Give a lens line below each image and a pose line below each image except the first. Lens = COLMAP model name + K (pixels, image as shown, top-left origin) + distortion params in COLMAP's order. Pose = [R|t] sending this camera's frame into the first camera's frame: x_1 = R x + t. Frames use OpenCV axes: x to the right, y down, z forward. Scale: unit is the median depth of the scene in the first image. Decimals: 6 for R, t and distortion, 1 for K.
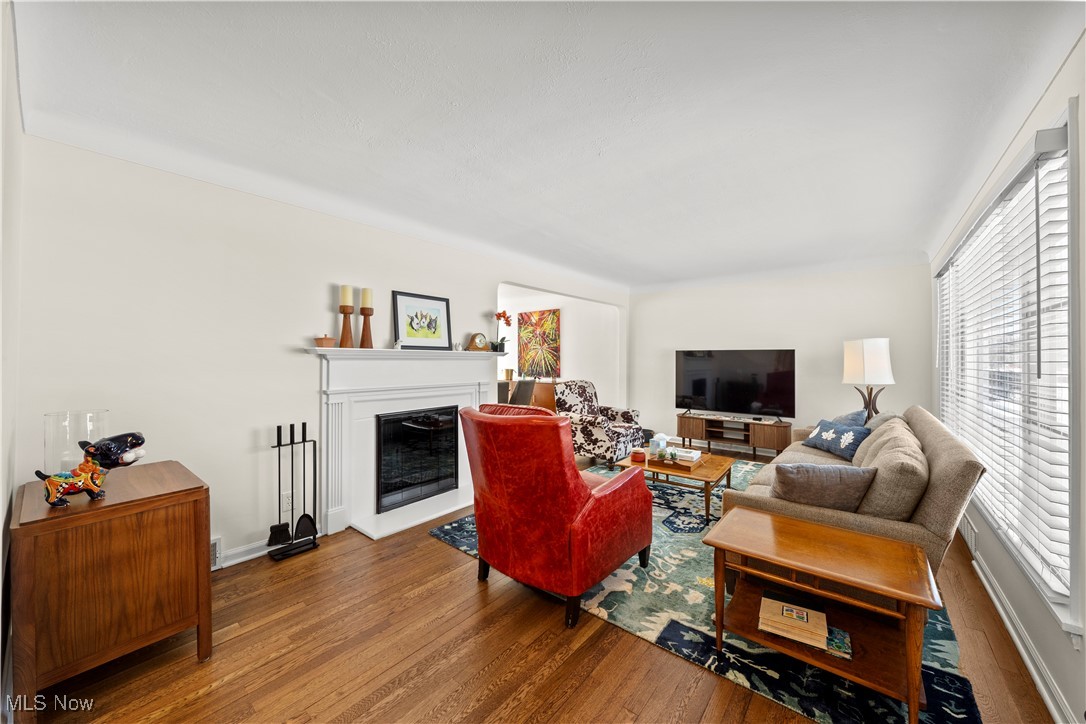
lens RADIAL K [[383.4, 0, 538.3], [0, 383.4, 359.3], [0, 0, 1]] dist [0.001353, 0.000045]
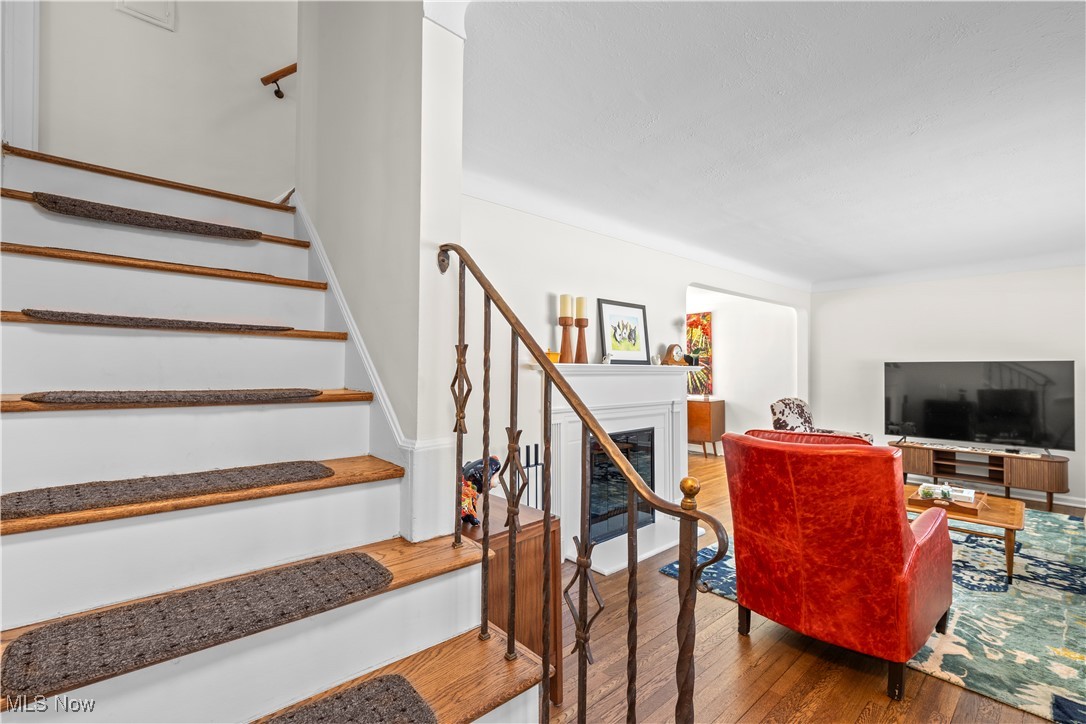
lens RADIAL K [[455.6, 0, 580.7], [0, 455.6, 355.4], [0, 0, 1]] dist [-0.001626, -0.001474]
pose [[0.994759, 0.001005, -0.102238, -0.299499], [-0.004285, 0.999483, -0.031863, -0.011542], [0.102153, 0.032134, 0.994250, -0.050087]]
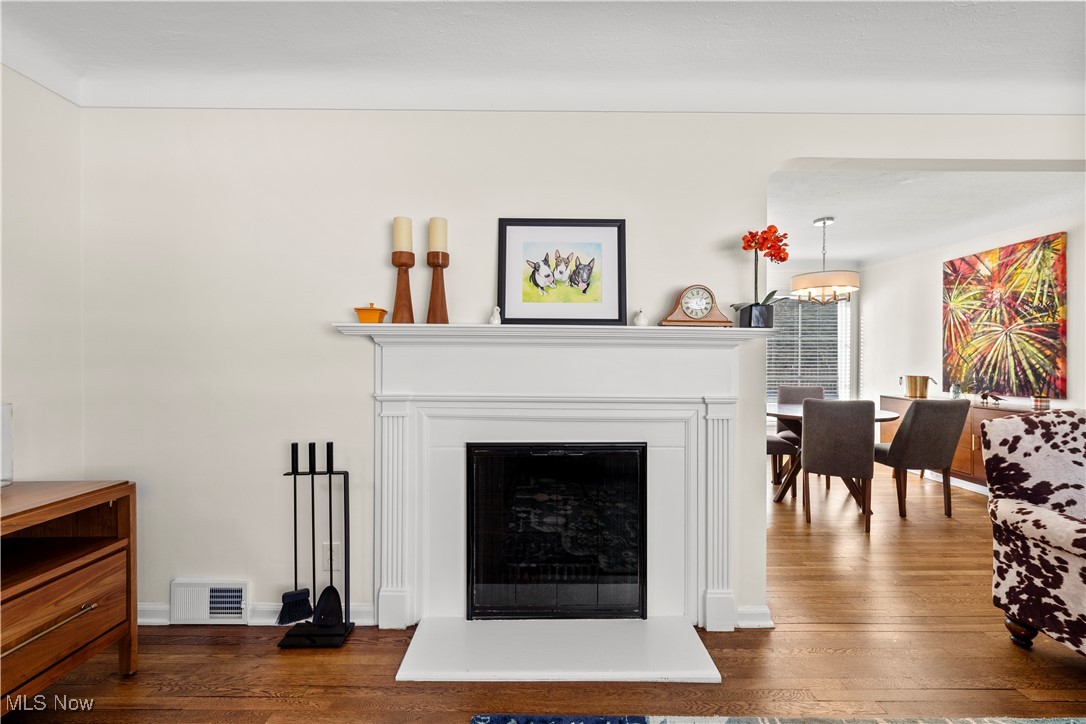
lens RADIAL K [[455.6, 0, 537.8], [0, 455.6, 364.0], [0, 0, 1]] dist [-0.001626, -0.001474]
pose [[0.645769, 0.007208, -0.763499, 0.144973], [-0.004099, 0.999974, 0.005973, 0.022207], [0.763522, -0.000728, 0.645782, 0.599256]]
